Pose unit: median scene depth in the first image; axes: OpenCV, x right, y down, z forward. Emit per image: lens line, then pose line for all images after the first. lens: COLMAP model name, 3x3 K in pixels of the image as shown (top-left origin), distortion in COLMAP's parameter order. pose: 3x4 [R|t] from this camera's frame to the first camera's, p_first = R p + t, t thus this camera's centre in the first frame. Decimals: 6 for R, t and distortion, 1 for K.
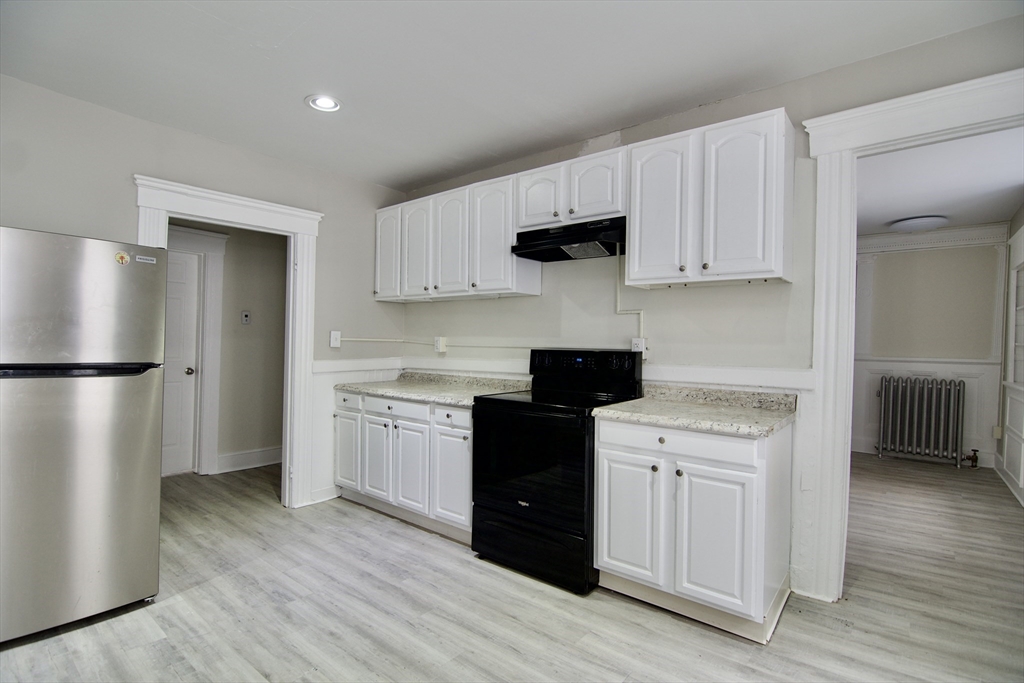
lens RADIAL K [[493.9, 0, 512.0], [0, 493.9, 341.5], [0, 0, 1]] dist [0.001872, -0.011742]
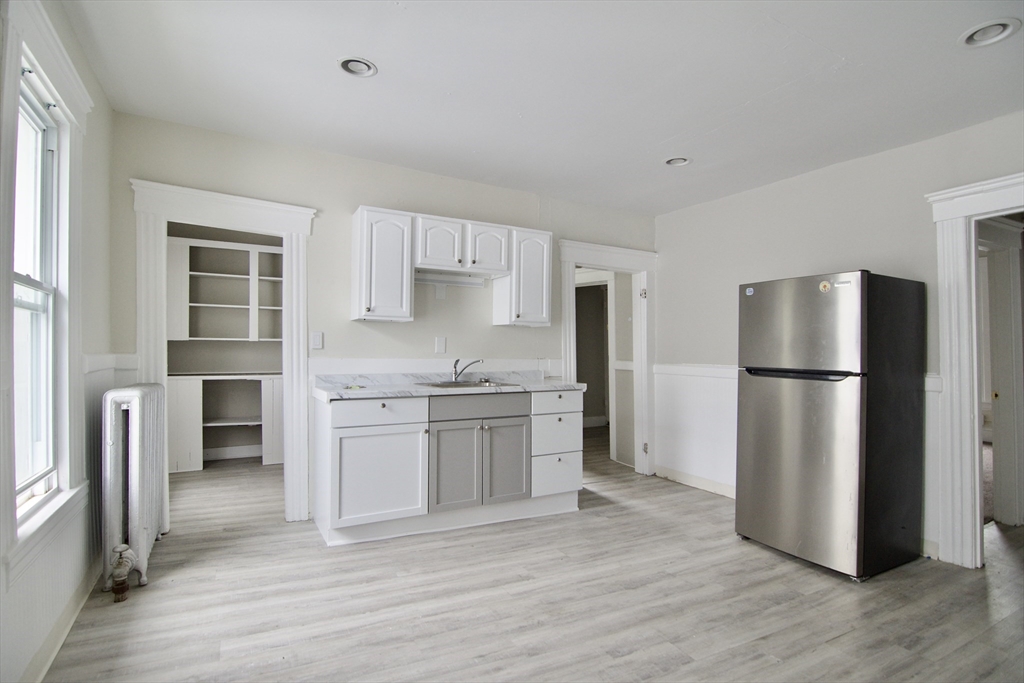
lens RADIAL K [[511.6, 0, 511.7], [0, 511.6, 355.0], [0, 0, 1]] dist [-0.034613, -0.000560]
pose [[-0.383586, -0.016835, -0.923352, 0.582032], [-0.007580, 0.999858, -0.015081, 0.025230], [0.923474, 0.001214, -0.383659, 0.637706]]
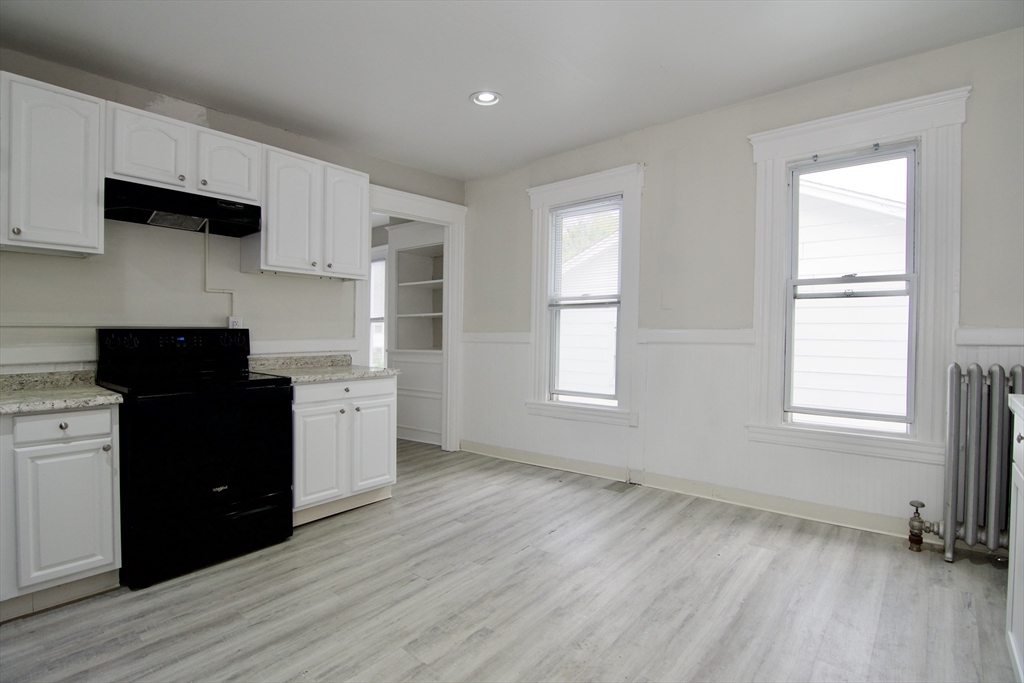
lens RADIAL K [[493.9, 0, 512.0], [0, 493.9, 341.5], [0, 0, 1]] dist [0.001872, -0.011742]
pose [[0.022921, -0.035391, 0.999111, -0.932030], [-0.001162, 0.999372, 0.035427, 0.010399], [-0.999737, -0.001973, 0.022866, 0.429021]]
